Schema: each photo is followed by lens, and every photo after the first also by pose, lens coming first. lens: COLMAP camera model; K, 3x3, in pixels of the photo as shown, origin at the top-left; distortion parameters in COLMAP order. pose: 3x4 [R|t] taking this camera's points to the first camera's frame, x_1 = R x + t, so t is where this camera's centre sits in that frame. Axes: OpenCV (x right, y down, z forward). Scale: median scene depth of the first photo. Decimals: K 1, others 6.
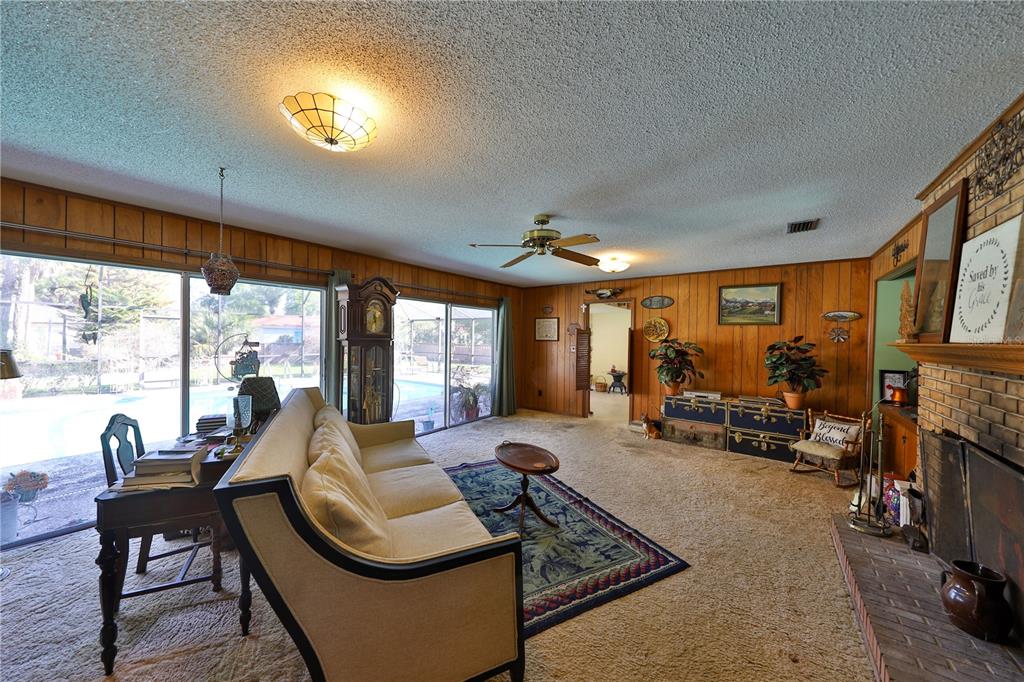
lens RADIAL K [[352.4, 0, 512.0], [0, 352.4, 341.0], [0, 0, 1]] dist [0.008949, -0.005321]
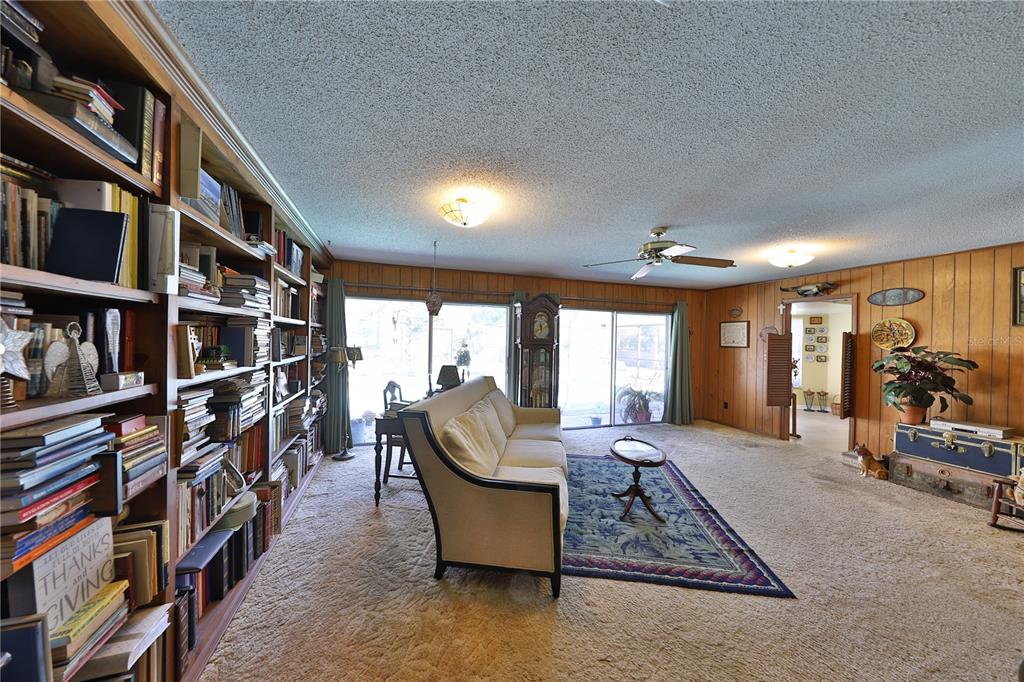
lens RADIAL K [[352.4, 0, 512.0], [0, 352.4, 341.0], [0, 0, 1]] dist [0.008949, -0.005321]
pose [[0.817138, 0.003864, -0.576429, 0.208064], [-0.014051, 0.999814, -0.013217, 0.004154], [0.576271, 0.018899, 0.817040, -0.074589]]
